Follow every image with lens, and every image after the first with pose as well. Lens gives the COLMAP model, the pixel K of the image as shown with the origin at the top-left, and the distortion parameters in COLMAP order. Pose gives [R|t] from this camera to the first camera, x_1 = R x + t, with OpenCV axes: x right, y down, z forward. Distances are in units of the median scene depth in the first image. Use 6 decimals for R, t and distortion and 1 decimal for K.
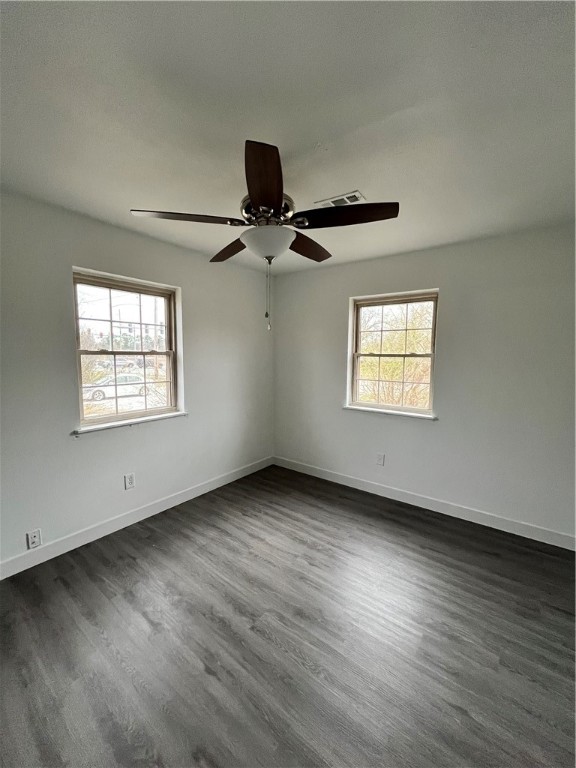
lens RADIAL K [[310.5, 0, 288.3], [0, 310.5, 386.5], [0, 0, 1]] dist [-0.003967, 0.000609]
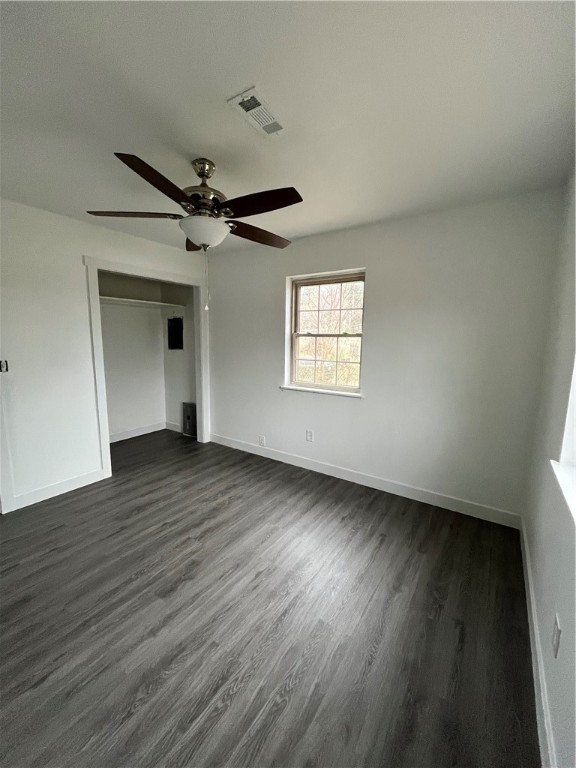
lens RADIAL K [[310.5, 0, 288.6], [0, 310.5, 378.0], [0, 0, 1]] dist [-0.003967, 0.000609]
pose [[0.049123, 0.119822, -0.991579, 0.758014], [-0.116335, 0.986707, 0.113470, -0.068719], [0.991995, 0.109781, 0.062410, 0.834850]]
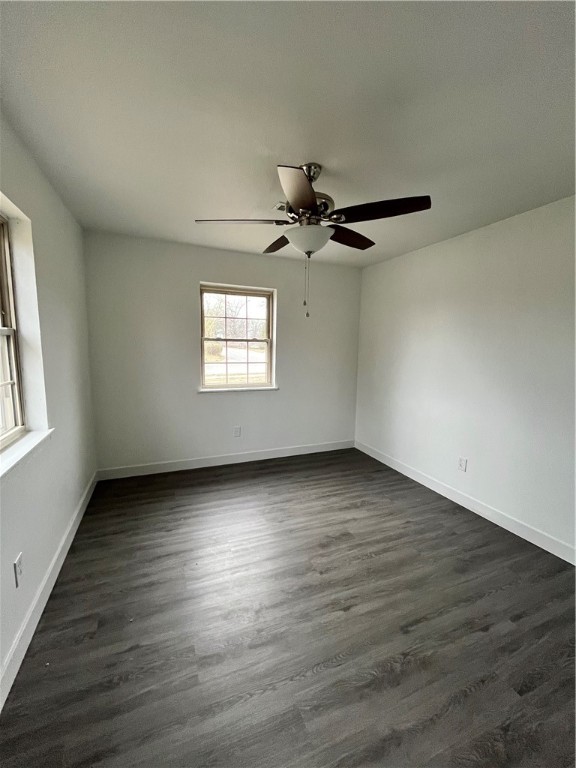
lens RADIAL K [[310.5, 0, 288.8], [0, 310.5, 386.2], [0, 0, 1]] dist [-0.003967, 0.000609]
pose [[0.500245, -0.116809, 0.857969, -0.725101], [0.077809, 0.992914, 0.089814, -0.024255], [-0.862381, 0.021829, 0.505789, 0.326990]]
